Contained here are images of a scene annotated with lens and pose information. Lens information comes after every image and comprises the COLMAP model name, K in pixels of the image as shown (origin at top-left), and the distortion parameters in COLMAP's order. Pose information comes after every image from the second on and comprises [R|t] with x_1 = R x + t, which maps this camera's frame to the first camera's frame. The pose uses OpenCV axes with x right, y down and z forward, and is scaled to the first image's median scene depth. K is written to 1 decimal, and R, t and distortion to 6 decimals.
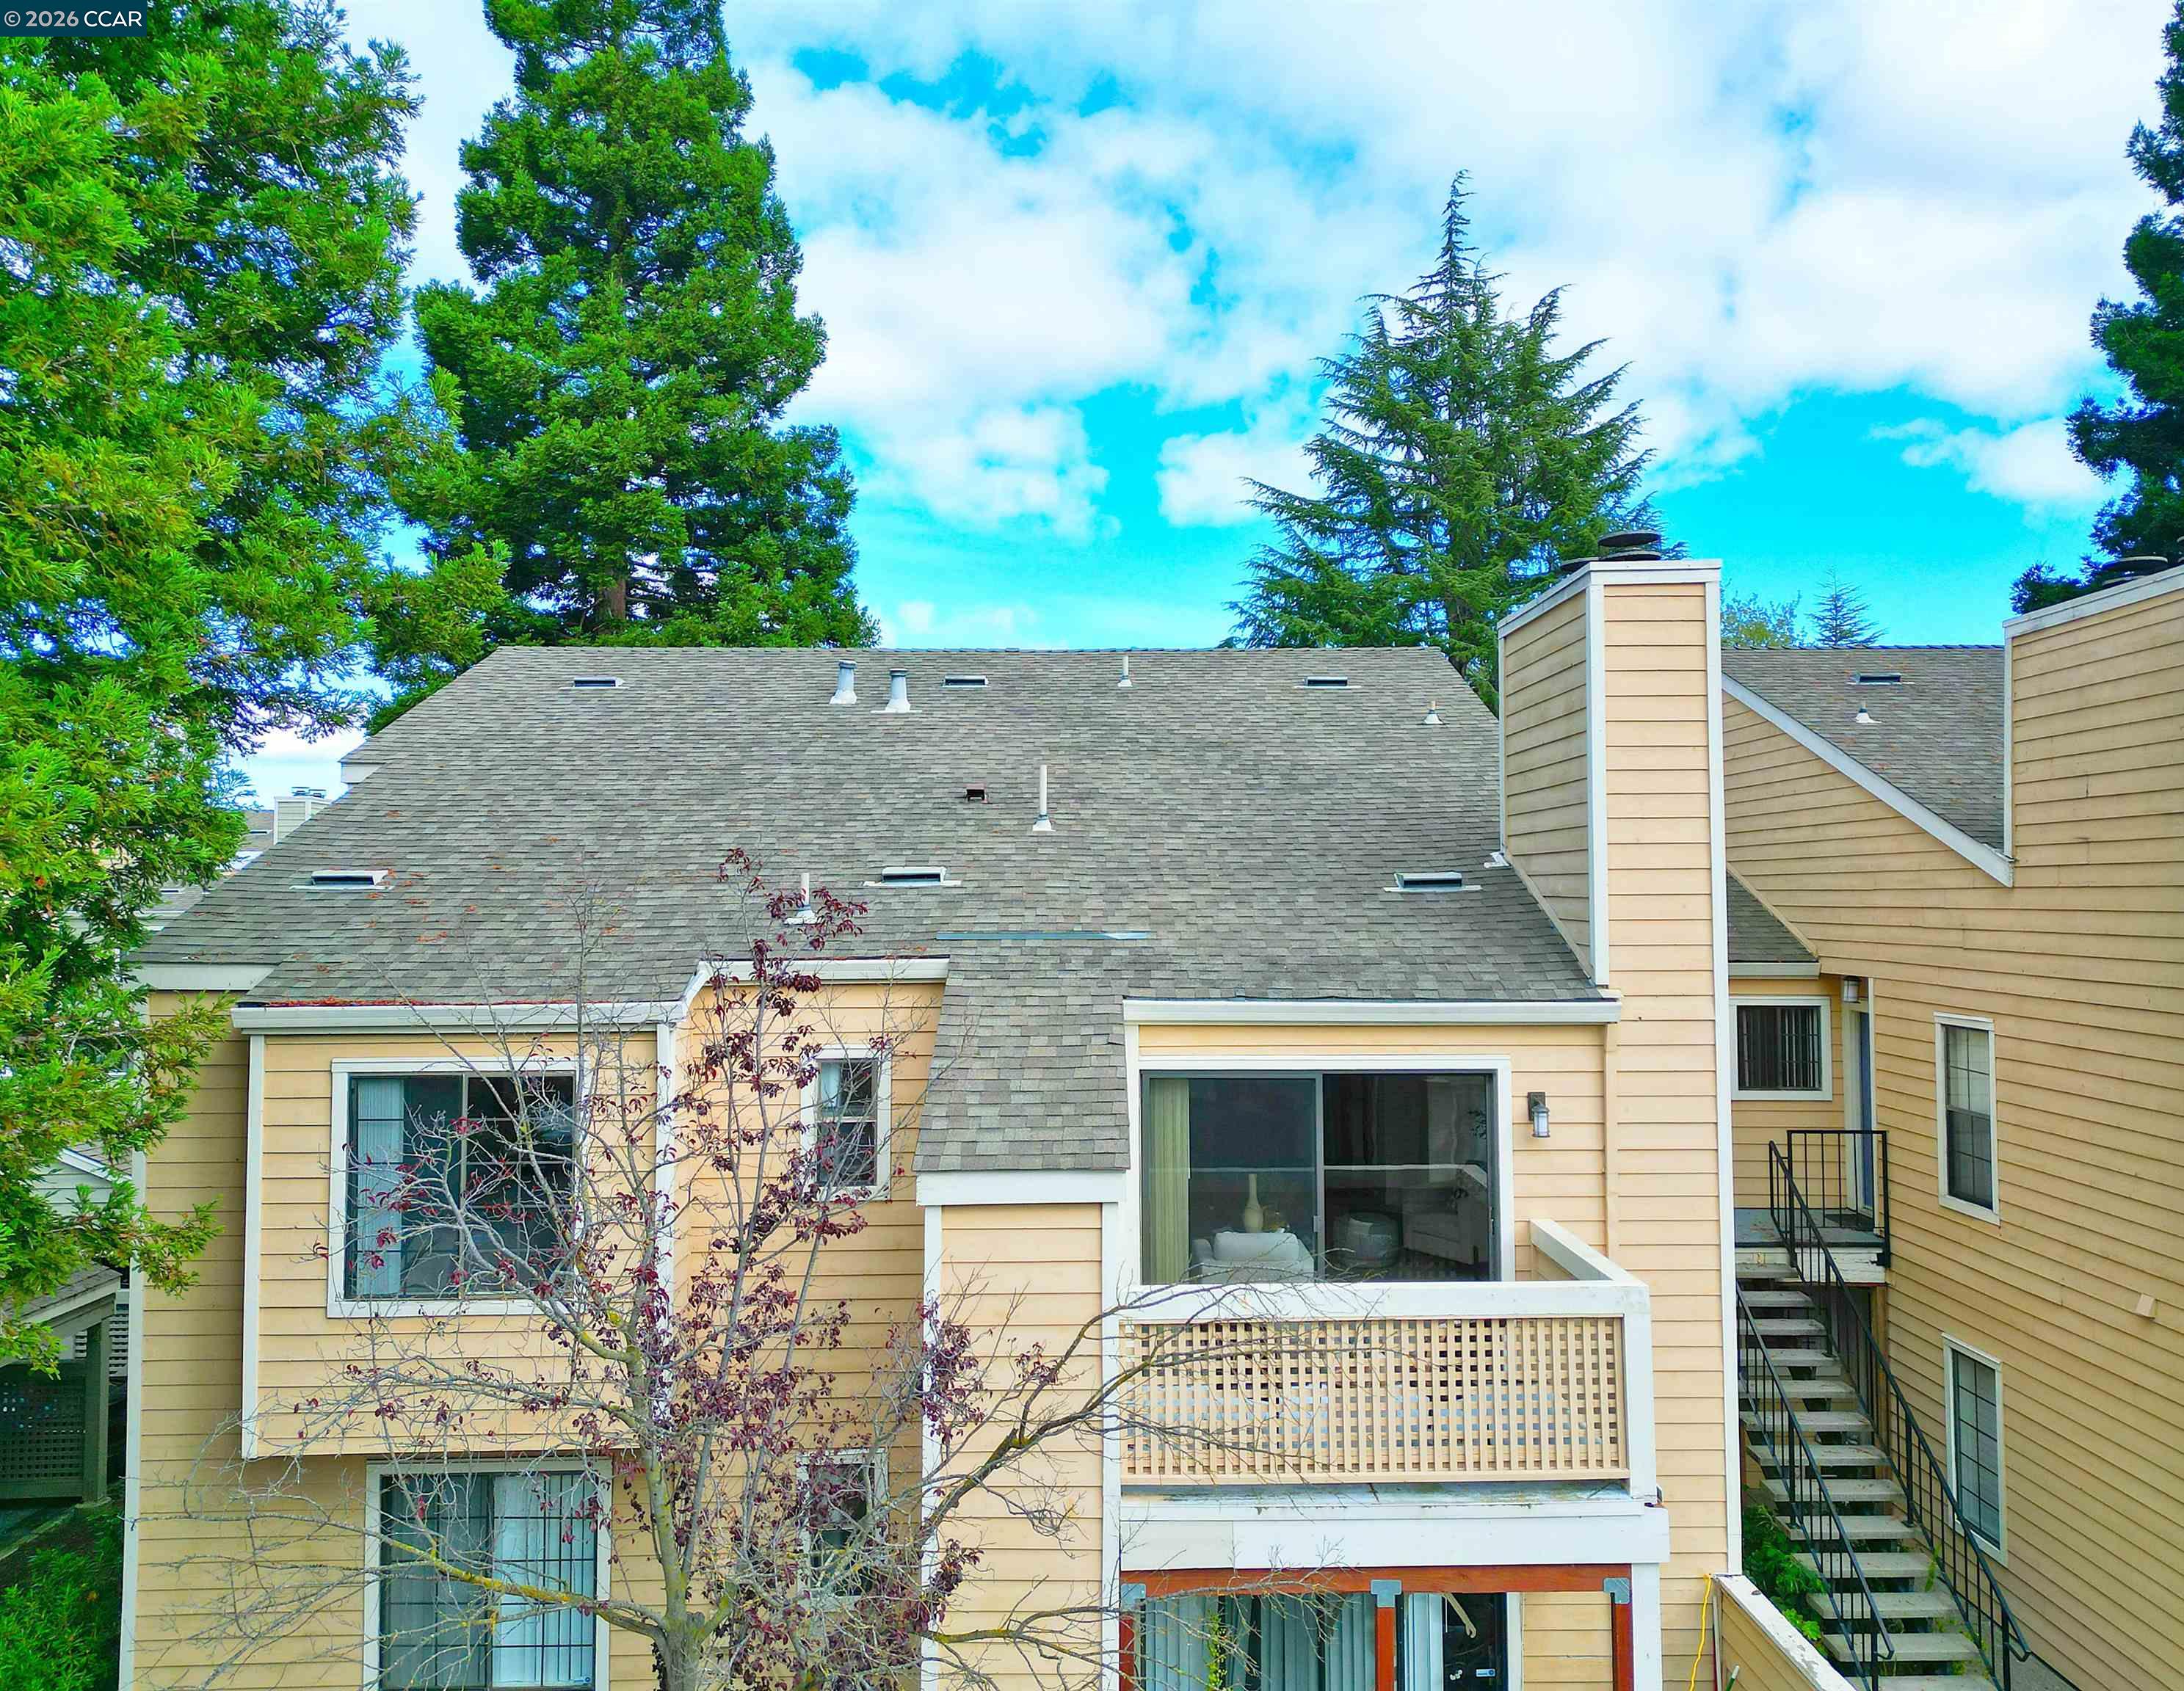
lens RADIAL K [[1574.8, 0, 1078.9], [0, 1574.8, 852.1], [0, 0, 1]] dist [0.057268, -0.034717]
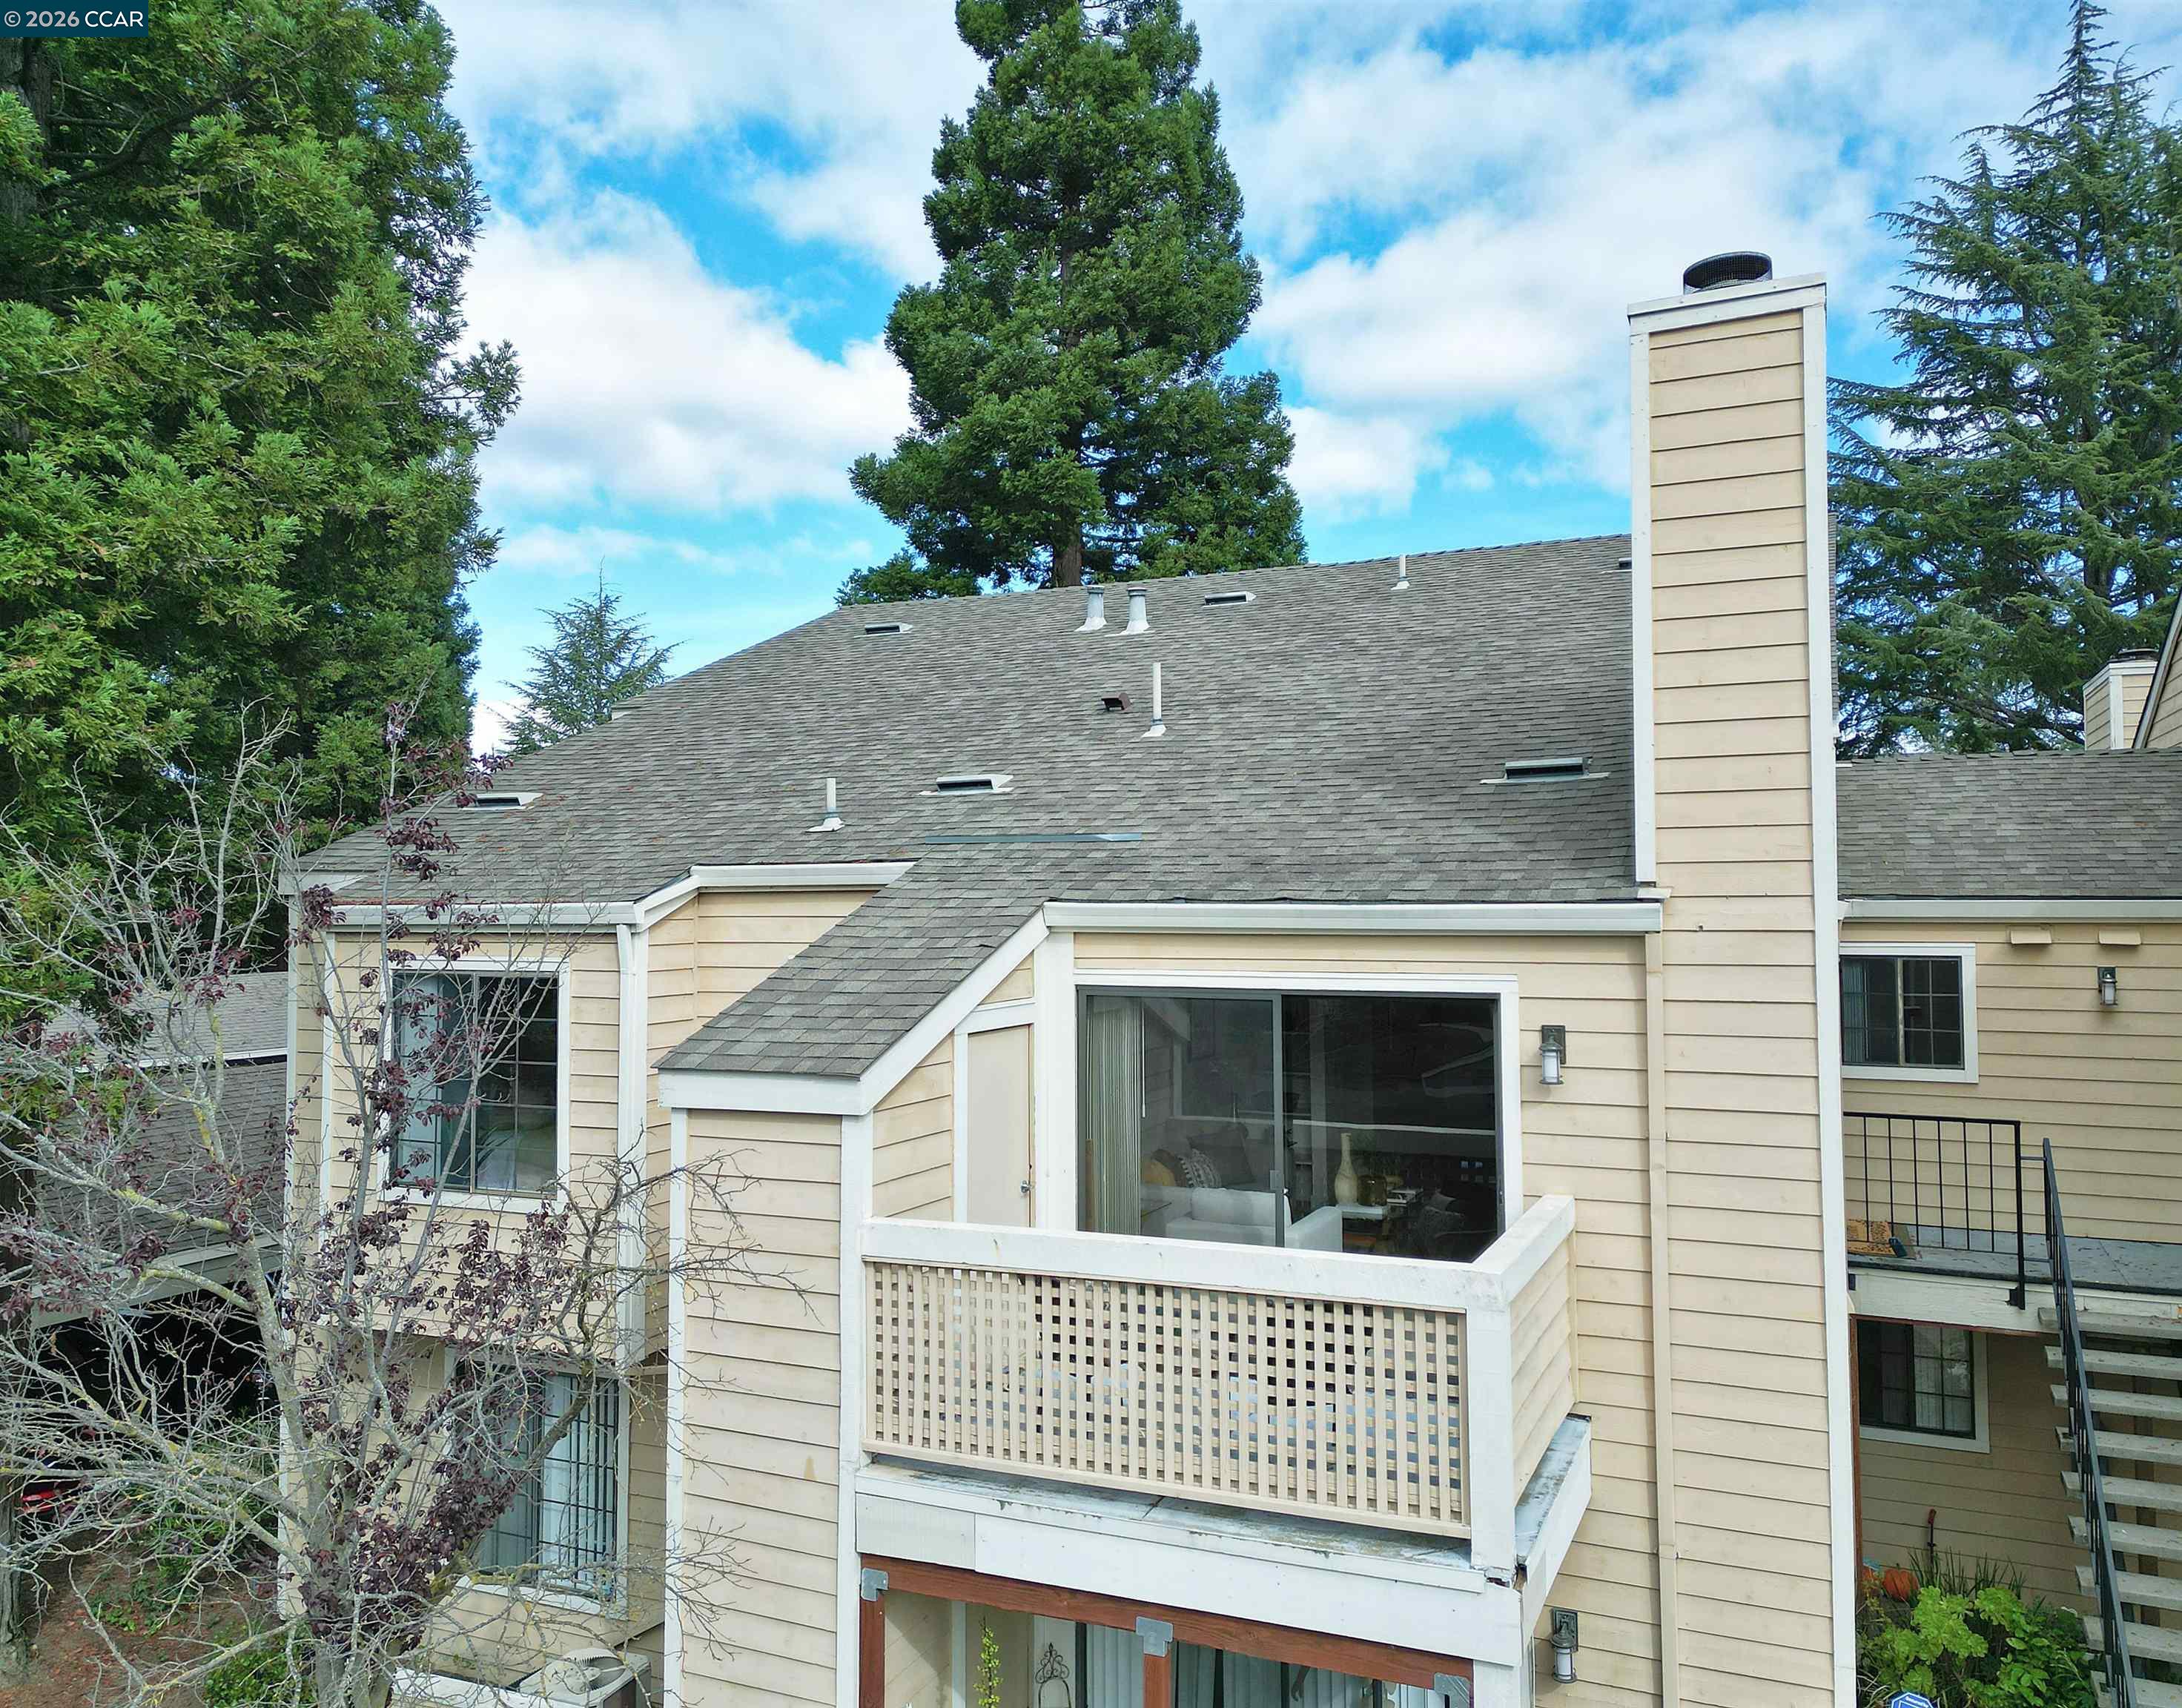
lens RADIAL K [[1573.4, 0, 1117.0], [0, 1573.4, 857.9], [0, 0, 1]] dist [0.057268, -0.034717]
pose [[0.914533, -0.010823, -0.404365, 0.329450], [0.011629, 0.999932, -0.000463, 0.057347], [0.404343, -0.004279, 0.914597, 0.190603]]
